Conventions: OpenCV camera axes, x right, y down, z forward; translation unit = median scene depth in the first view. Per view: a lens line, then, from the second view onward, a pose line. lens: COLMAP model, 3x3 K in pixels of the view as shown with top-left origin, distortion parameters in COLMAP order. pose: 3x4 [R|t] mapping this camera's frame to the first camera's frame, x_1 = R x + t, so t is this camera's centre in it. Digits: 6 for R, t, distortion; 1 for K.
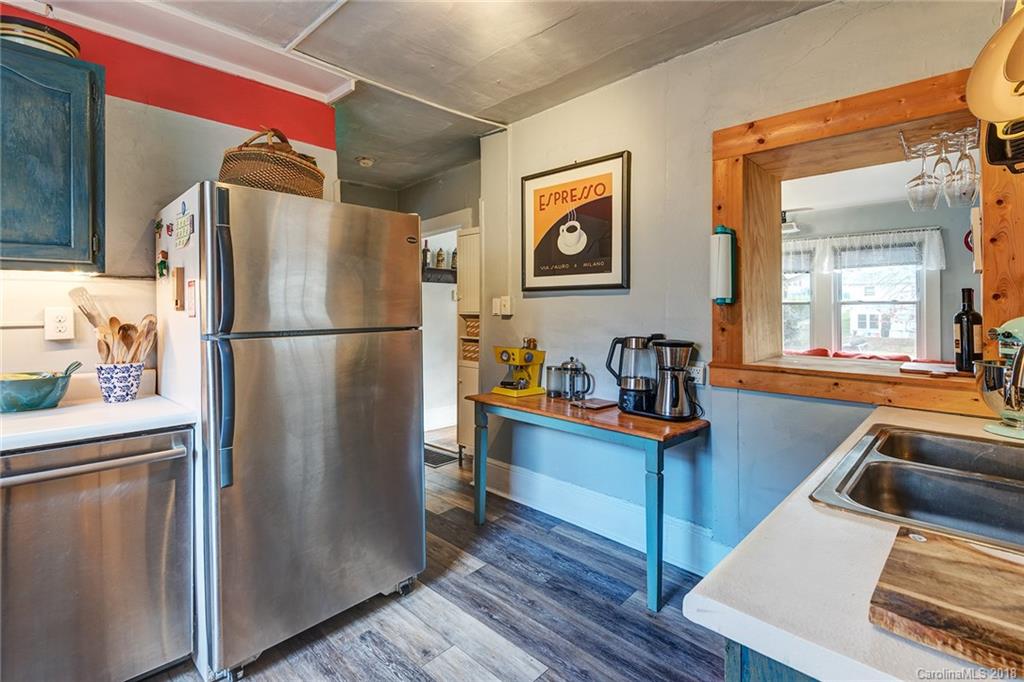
lens RADIAL K [[471.3, 0, 529.7], [0, 471.3, 307.5], [0, 0, 1]] dist [0.005464, -0.002959]
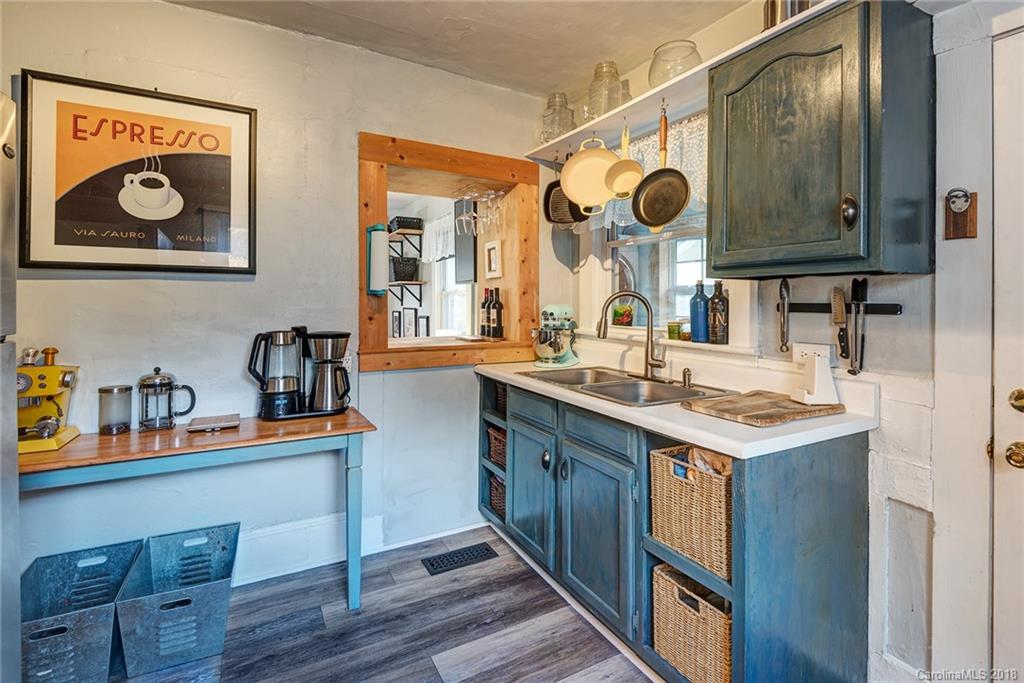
lens RADIAL K [[471.3, 0, 517.1], [0, 471.3, 296.2], [0, 0, 1]] dist [0.005464, -0.002959]
pose [[0.311516, 0.012749, 0.950155, -0.462184], [-0.005371, 0.999918, -0.011656, 0.006132], [-0.950226, -0.001472, 0.311559, 0.310963]]
